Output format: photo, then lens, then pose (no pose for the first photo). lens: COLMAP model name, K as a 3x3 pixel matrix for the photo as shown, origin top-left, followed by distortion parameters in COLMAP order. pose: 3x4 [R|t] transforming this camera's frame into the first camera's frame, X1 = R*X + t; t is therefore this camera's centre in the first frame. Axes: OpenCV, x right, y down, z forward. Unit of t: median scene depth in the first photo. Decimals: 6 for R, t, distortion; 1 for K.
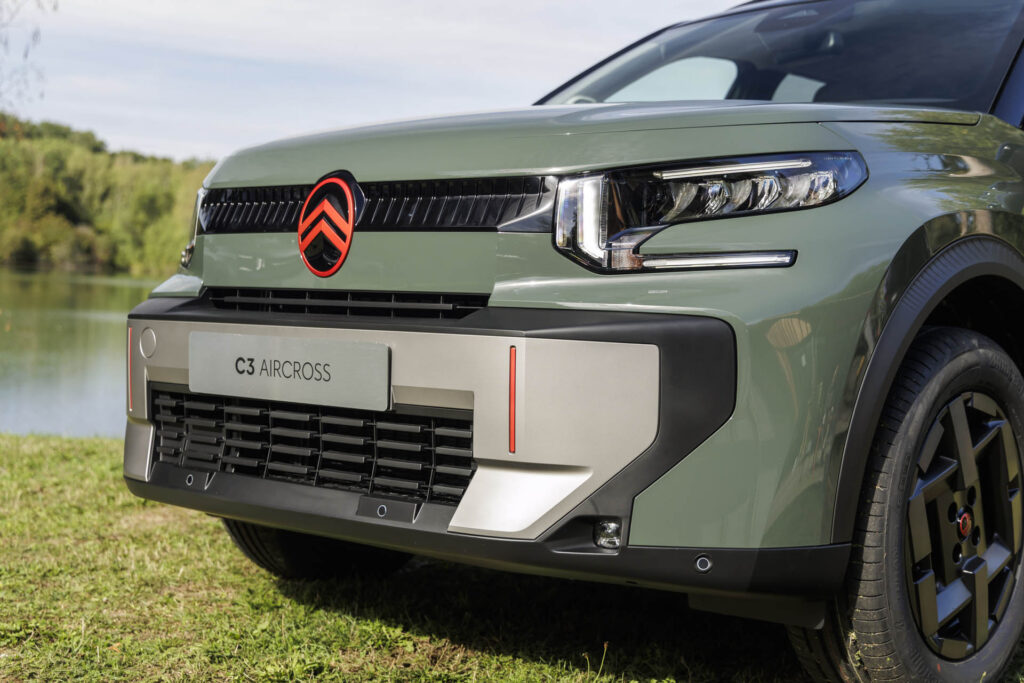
lens RADIAL K [[1625.3, 0, 508.5], [0, 1625.3, 339.7], [0, 0, 1]] dist [-0.026875, 0.000000]
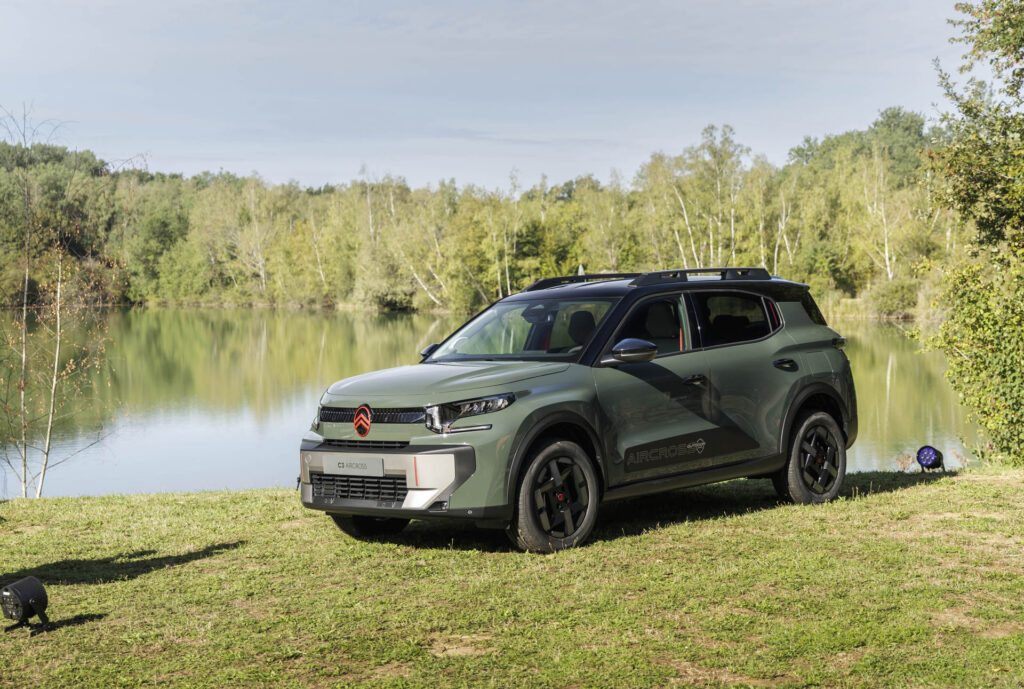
lens RADIAL K [[1863.5, 0, 485.0], [0, 1863.5, 363.8], [0, 0, 1]] dist [0.181439, 0.000000]
pose [[0.996091, -0.073367, -0.049192, 0.334271], [0.073791, 0.997250, 0.006863, -0.195115], [0.048554, -0.010466, 0.998766, -2.797484]]
